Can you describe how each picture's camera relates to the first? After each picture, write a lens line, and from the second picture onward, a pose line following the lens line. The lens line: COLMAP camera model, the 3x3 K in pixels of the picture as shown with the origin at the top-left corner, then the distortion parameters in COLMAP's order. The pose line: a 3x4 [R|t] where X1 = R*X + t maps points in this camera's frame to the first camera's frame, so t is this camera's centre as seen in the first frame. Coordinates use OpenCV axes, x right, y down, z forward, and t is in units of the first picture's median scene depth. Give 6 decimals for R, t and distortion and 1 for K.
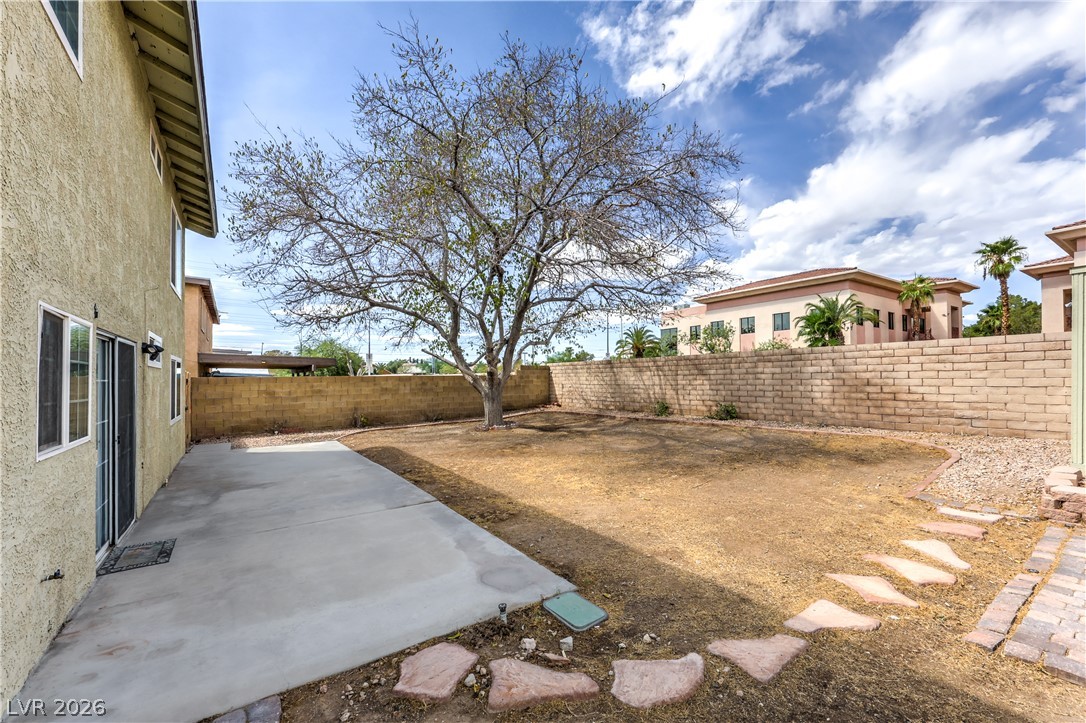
lens RADIAL K [[446.1, 0, 536.9], [0, 446.1, 369.6], [0, 0, 1]] dist [0.000796, 0.000241]
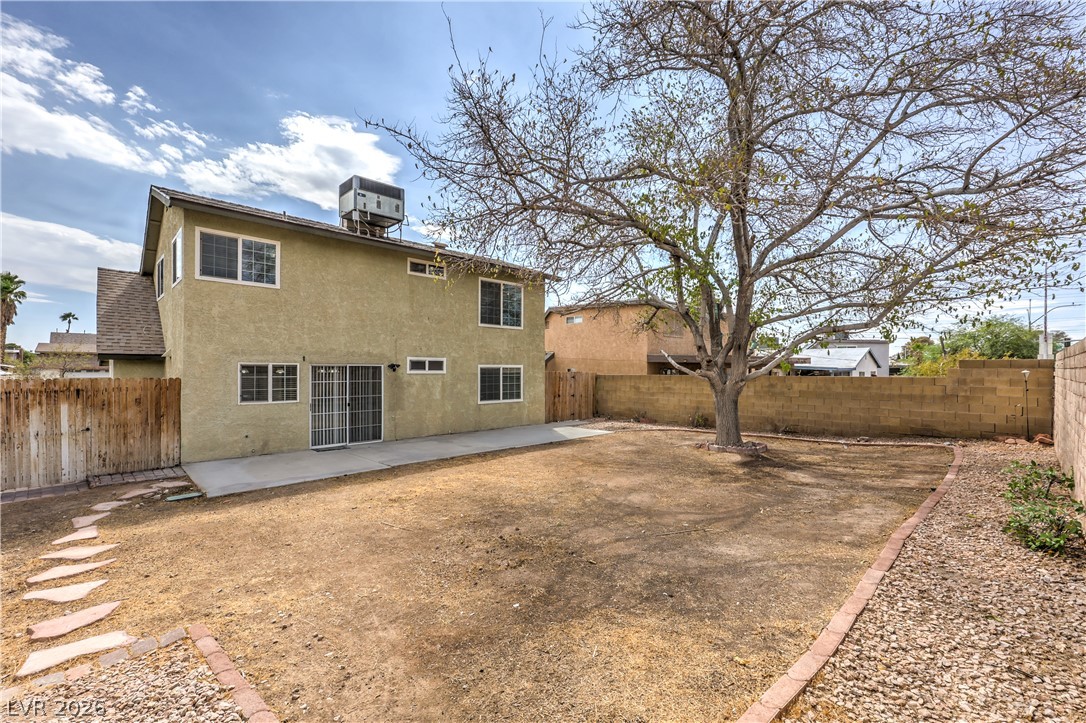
lens RADIAL K [[446.1, 0, 538.6], [0, 446.1, 365.6], [0, 0, 1]] dist [0.000796, 0.000241]
pose [[0.199673, 0.000492, -0.979862, 0.529618], [0.015416, 0.999875, 0.003643, -0.016958], [0.979741, -0.015833, 0.199641, 0.470103]]
